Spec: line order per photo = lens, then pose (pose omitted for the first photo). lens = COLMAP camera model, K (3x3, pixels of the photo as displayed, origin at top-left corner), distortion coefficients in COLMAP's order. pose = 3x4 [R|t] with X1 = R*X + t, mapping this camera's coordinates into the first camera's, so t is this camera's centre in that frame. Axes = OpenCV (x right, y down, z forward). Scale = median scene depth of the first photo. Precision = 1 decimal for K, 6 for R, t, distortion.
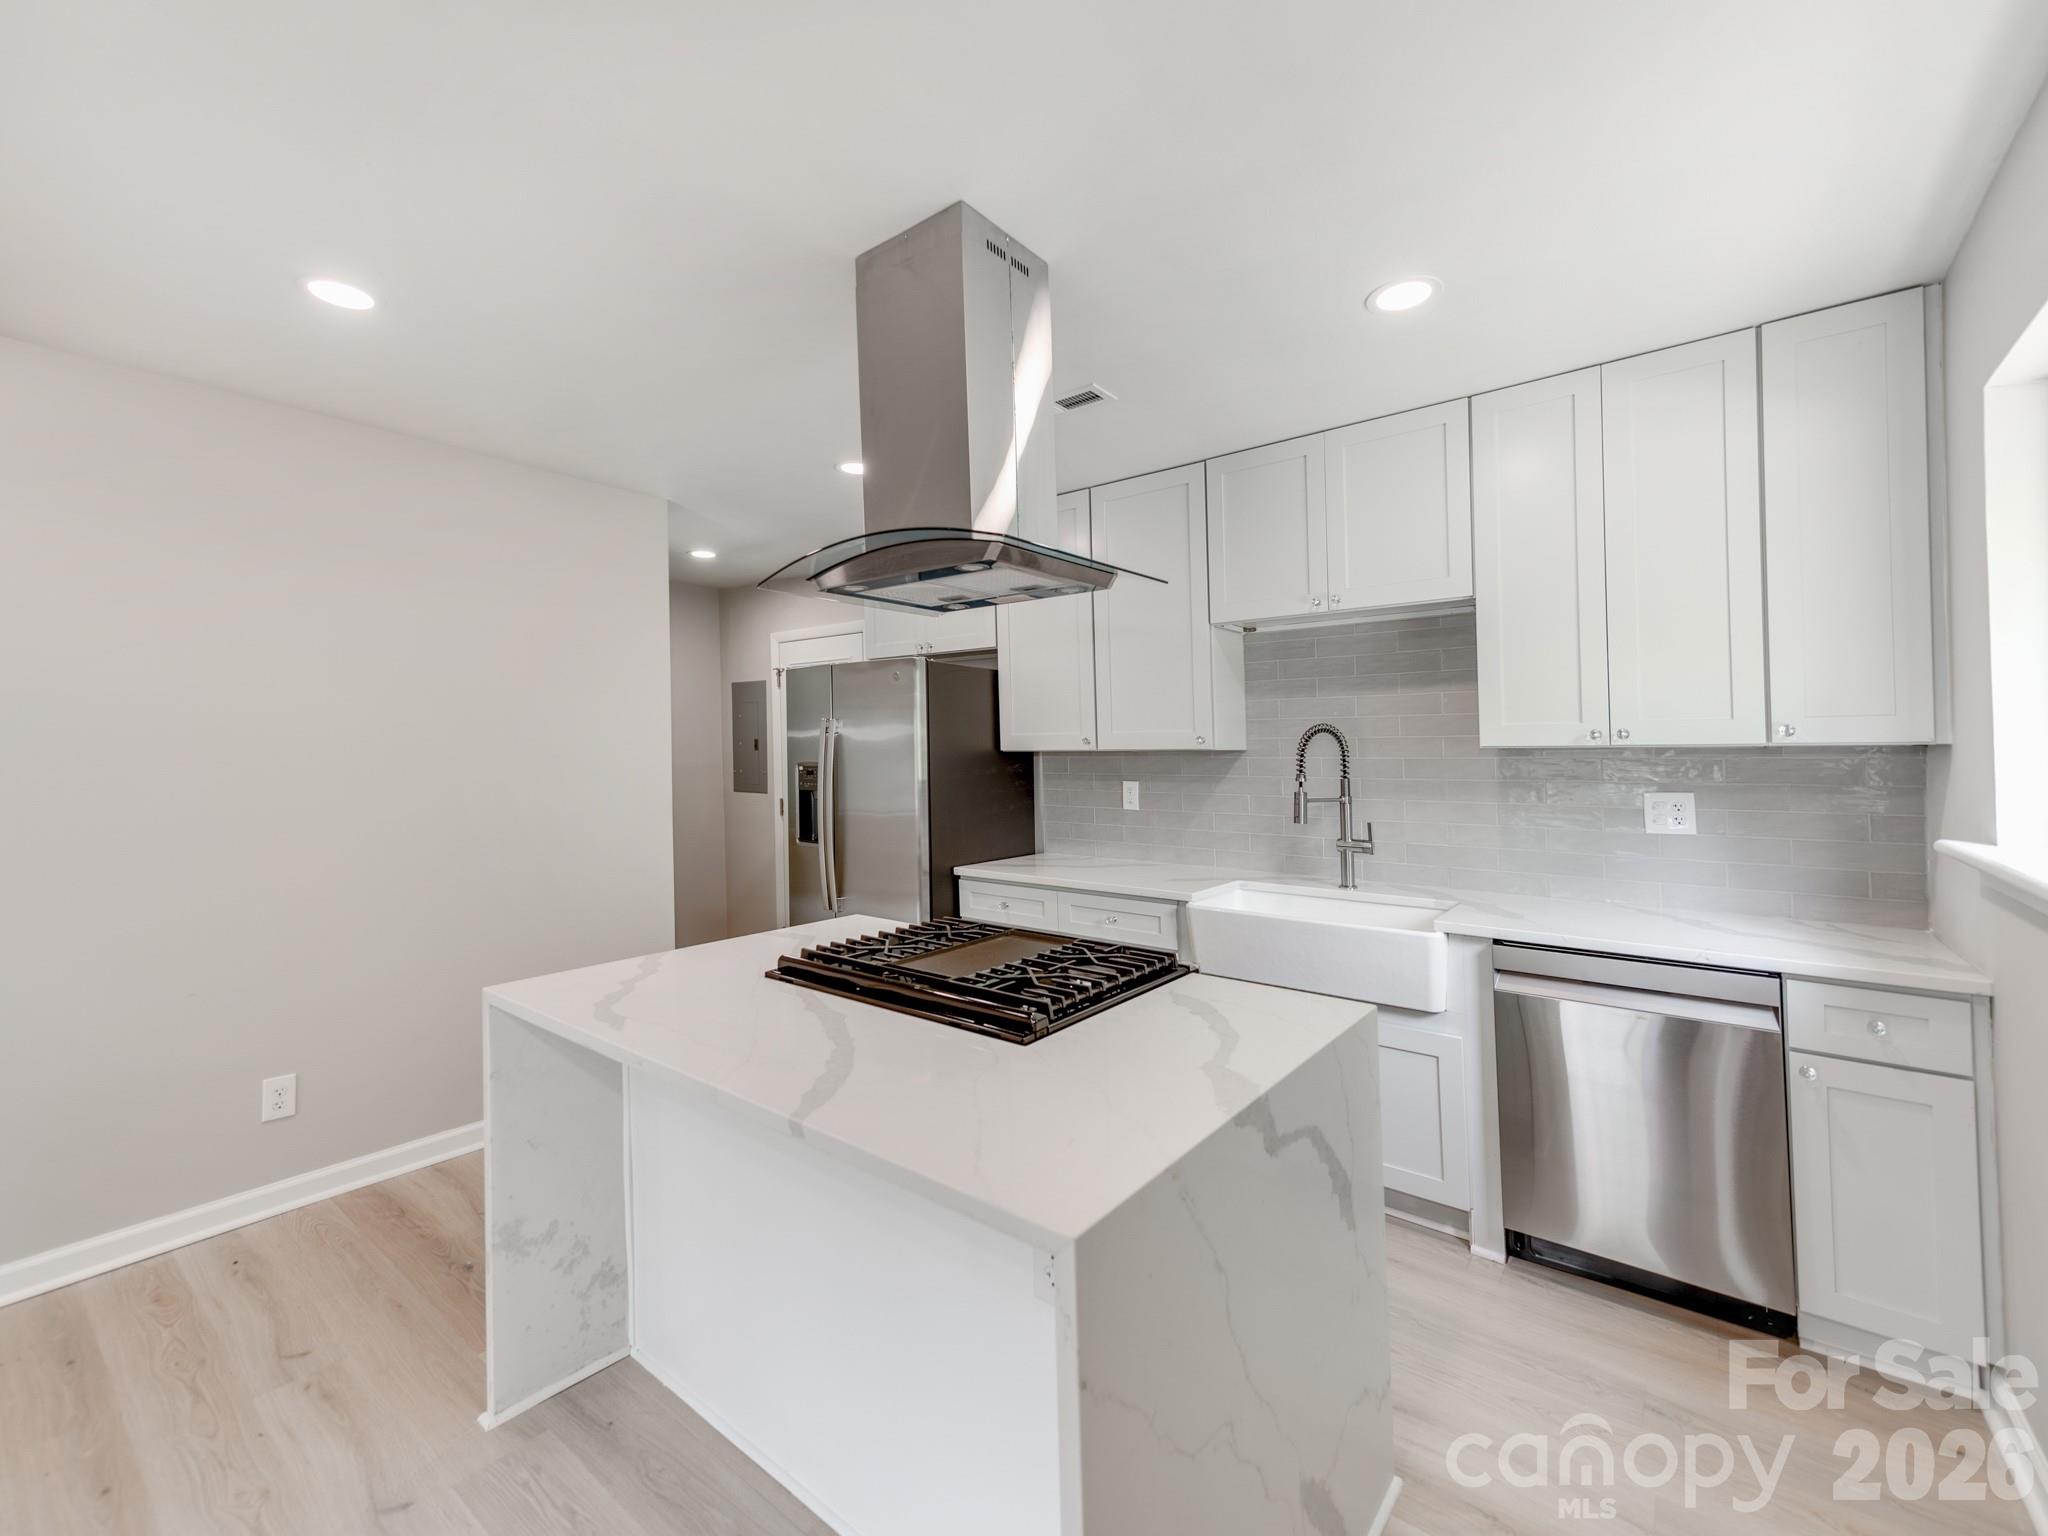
lens RADIAL K [[846.0, 0, 1021.2], [0, 846.0, 750.4], [0, 0, 1]] dist [0.023661, -0.002213]
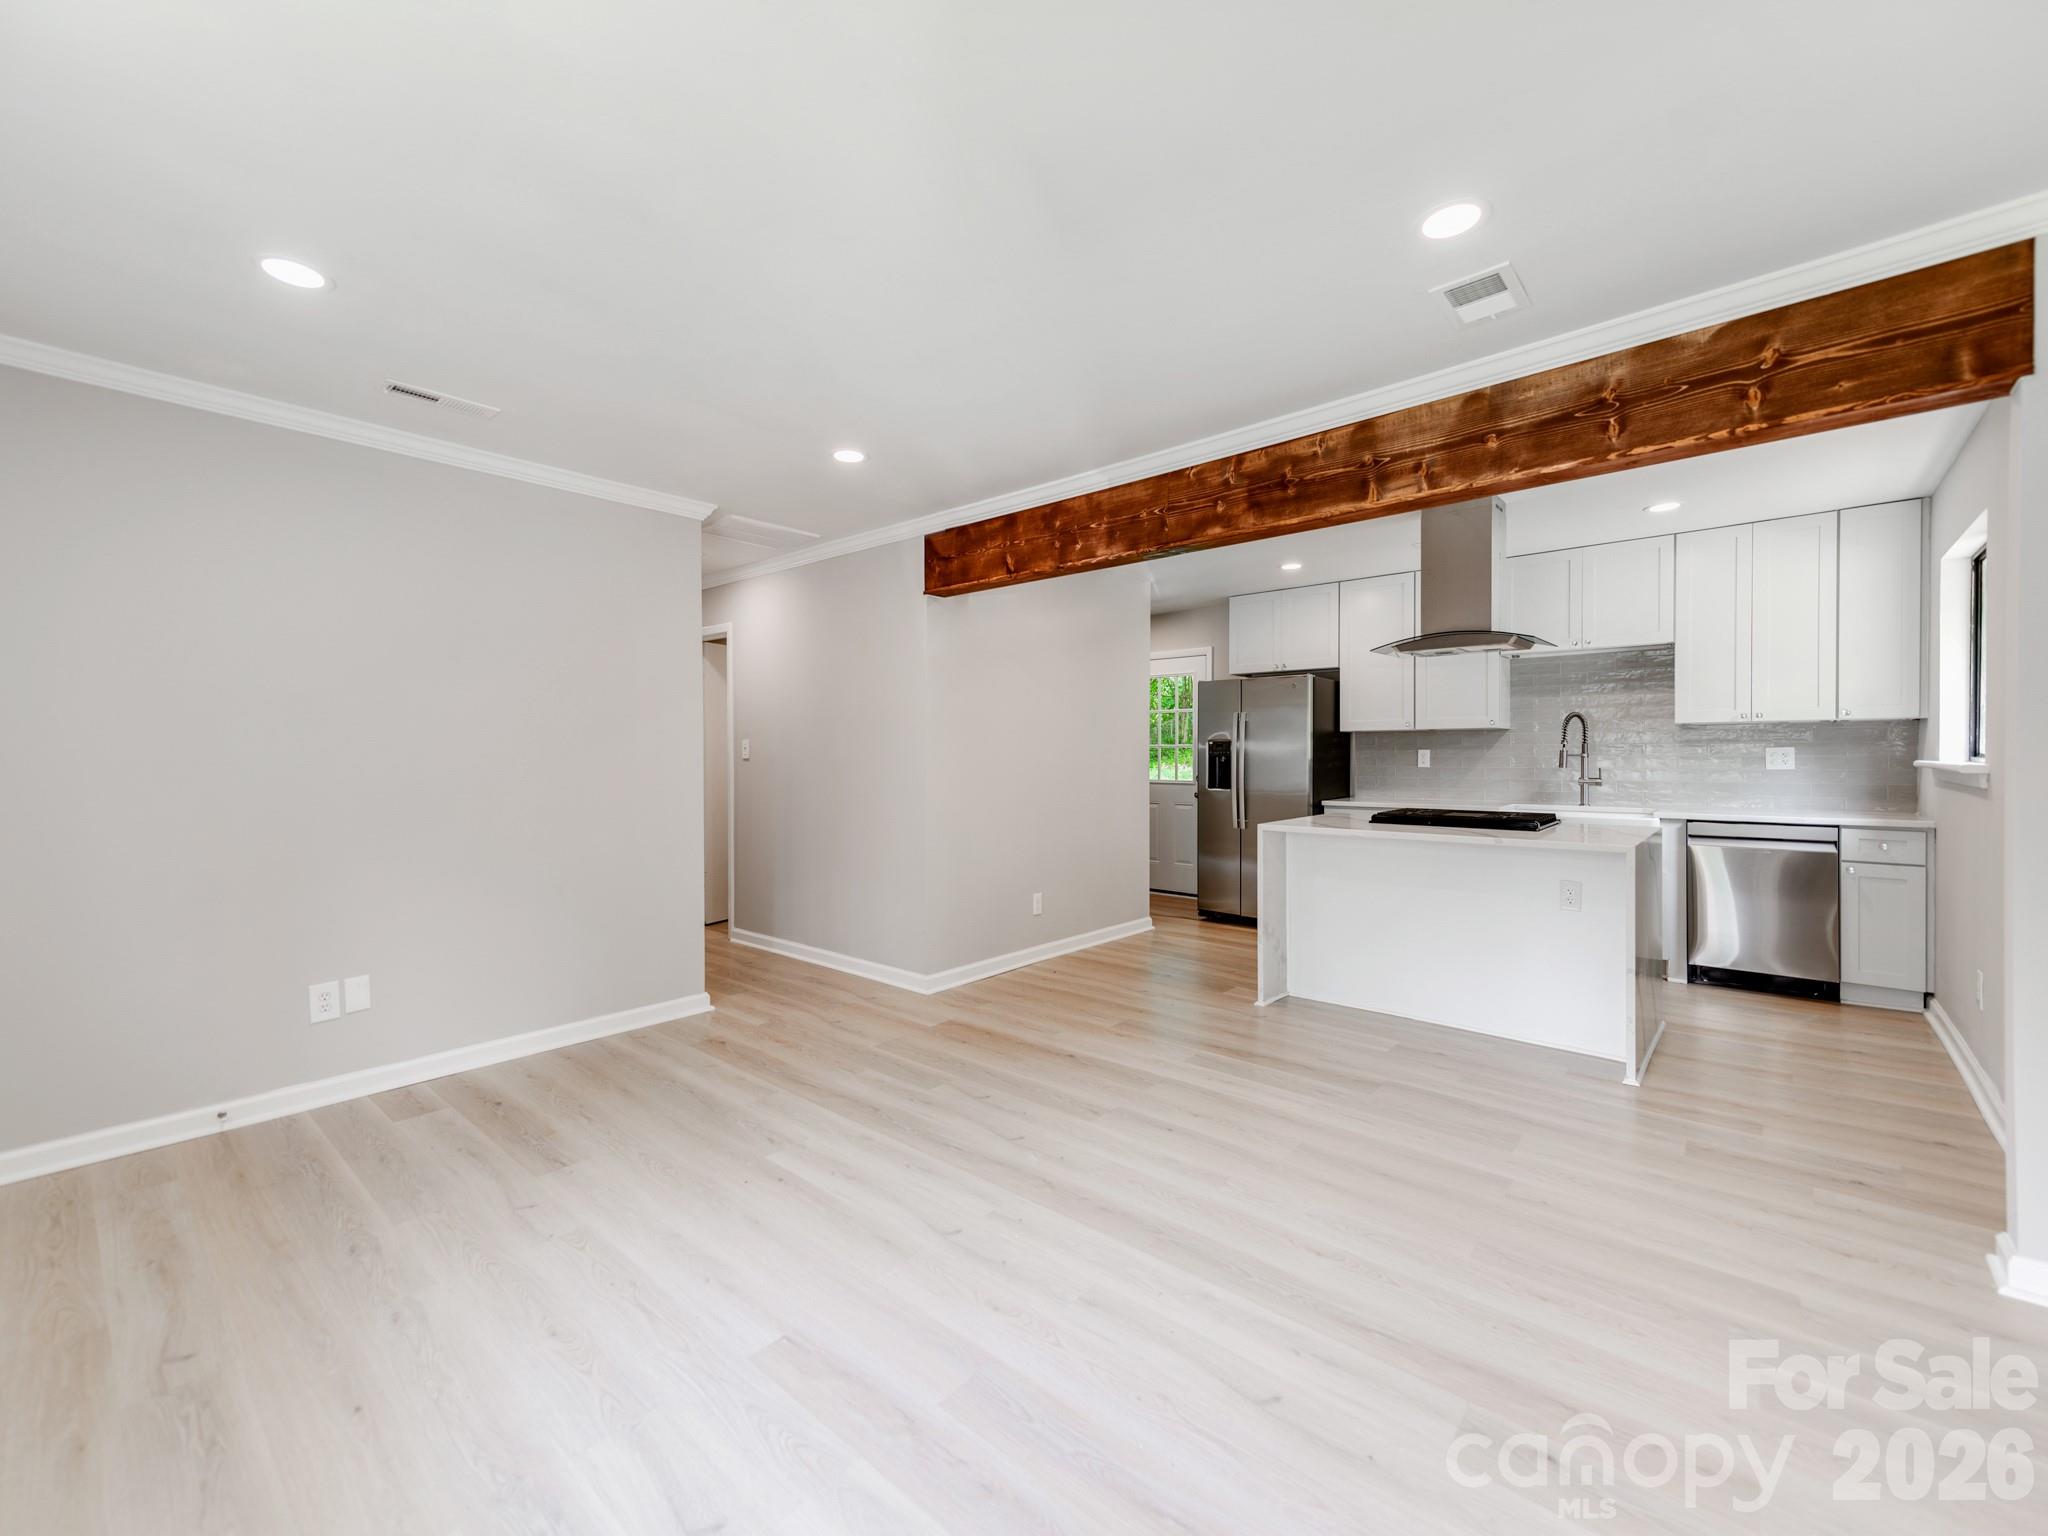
lens RADIAL K [[846.0, 0, 1016.0], [0, 846.0, 777.7], [0, 0, 1]] dist [0.023661, -0.002213]
pose [[0.998222, -0.007122, -0.059178, -0.858625], [0.009555, 0.999117, 0.040922, 0.025312], [0.058834, -0.041415, 0.997408, -1.043658]]
